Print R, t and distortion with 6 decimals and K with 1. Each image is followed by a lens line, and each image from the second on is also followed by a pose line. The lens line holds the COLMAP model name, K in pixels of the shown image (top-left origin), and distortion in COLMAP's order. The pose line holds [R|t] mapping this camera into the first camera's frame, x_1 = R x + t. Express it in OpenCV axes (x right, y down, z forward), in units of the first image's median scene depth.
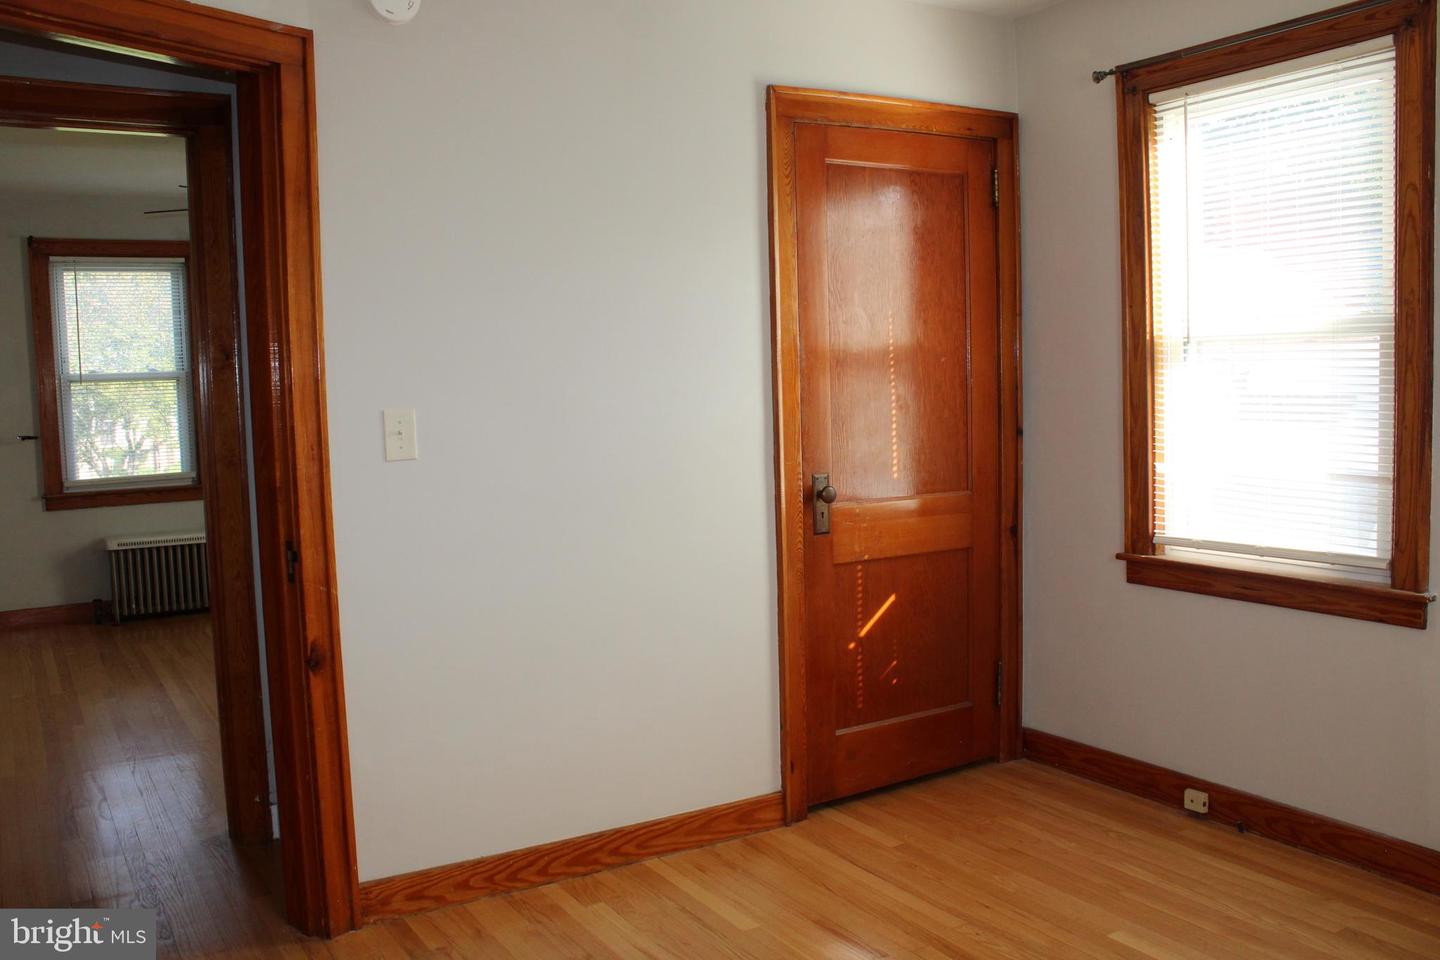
lens RADIAL K [[1229.0, 0, 738.3], [0, 1229.0, 479.9], [0, 0, 1]] dist [-0.155635, 0.128120]
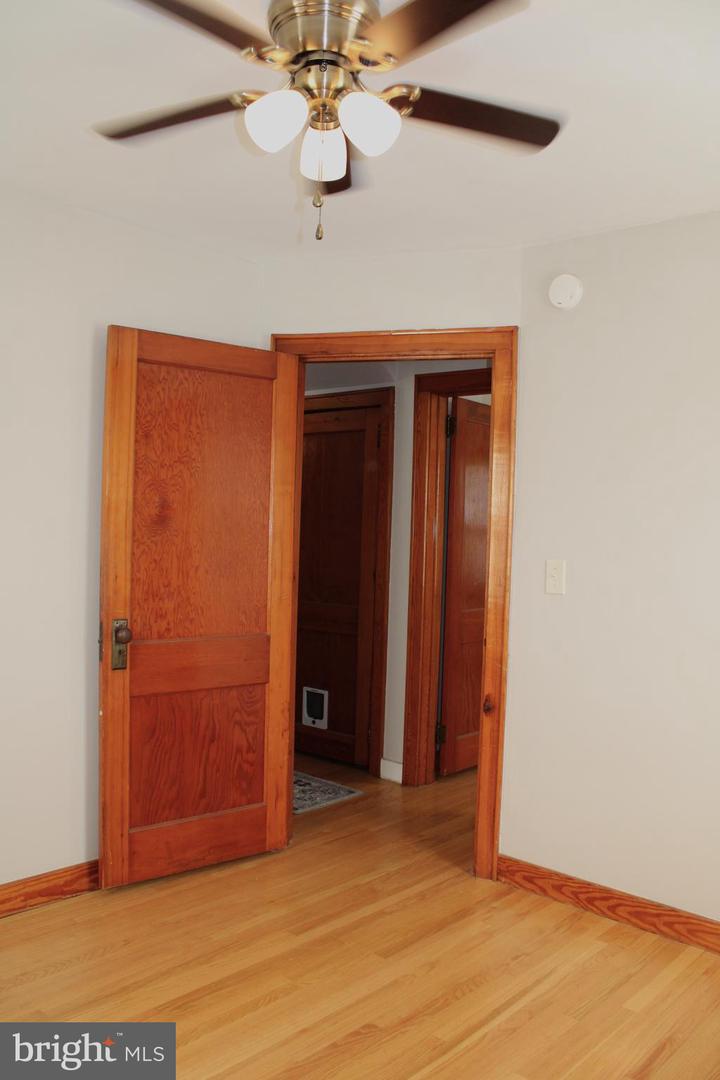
lens RADIAL K [[917.3, 0, 377.1], [0, 917.3, 549.4], [0, 0, 1]] dist [-0.149353, 0.113743]
pose [[0.261183, 0.059583, -0.963449, 0.735190], [-0.114743, 0.992933, 0.030301, -0.077706], [0.958445, 0.102635, 0.266174, 0.461036]]
